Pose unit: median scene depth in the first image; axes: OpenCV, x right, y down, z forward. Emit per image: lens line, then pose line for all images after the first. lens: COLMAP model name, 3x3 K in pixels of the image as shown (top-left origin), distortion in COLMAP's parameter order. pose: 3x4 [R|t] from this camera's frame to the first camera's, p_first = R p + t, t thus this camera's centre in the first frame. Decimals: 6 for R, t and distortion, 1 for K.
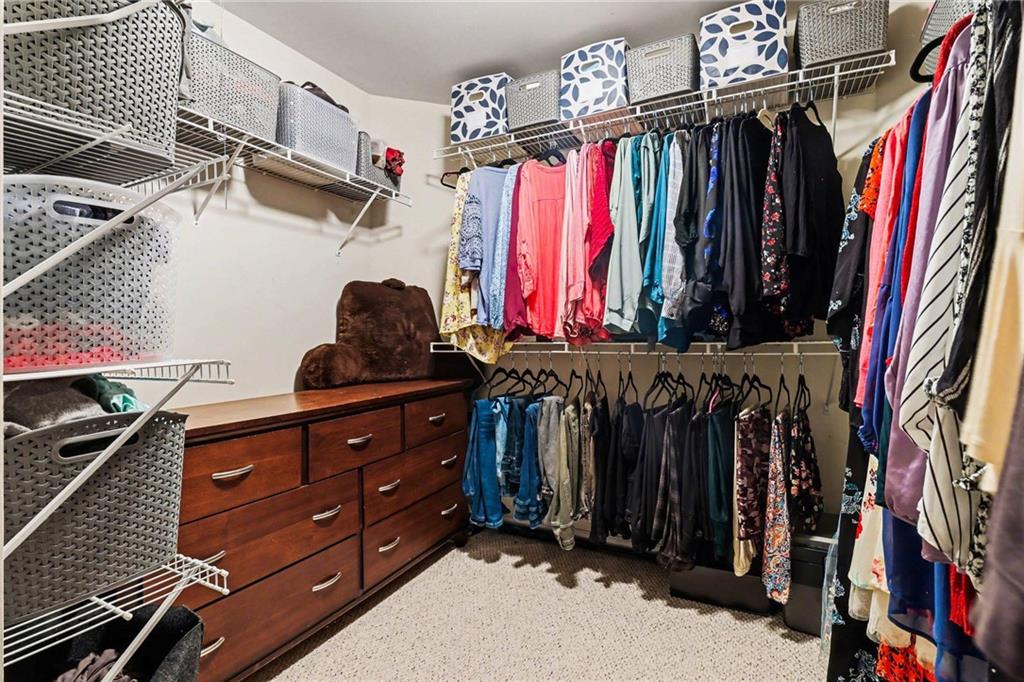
lens RADIAL K [[491.0, 0, 519.4], [0, 491.0, 335.1], [0, 0, 1]] dist [-0.037416, -0.000450]
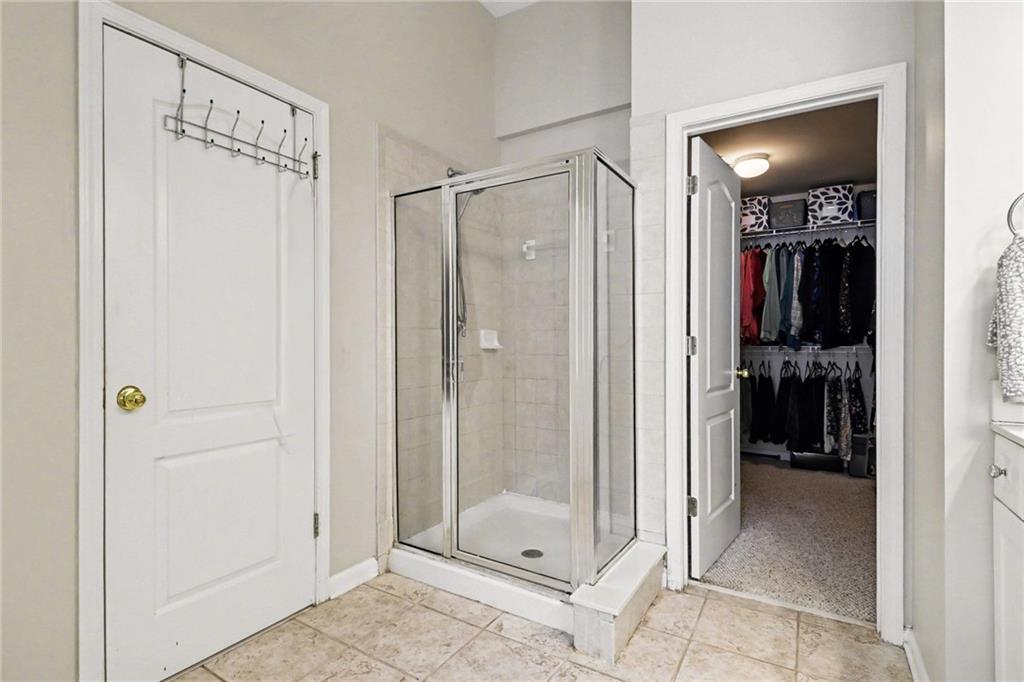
lens RADIAL K [[491.0, 0, 502.7], [0, 491.0, 345.4], [0, 0, 1]] dist [-0.037416, -0.000450]
pose [[0.993265, 0.009519, -0.115470, -0.718310], [-0.009151, 0.999951, 0.003713, 0.015737], [0.115500, -0.002631, 0.993304, -1.271428]]
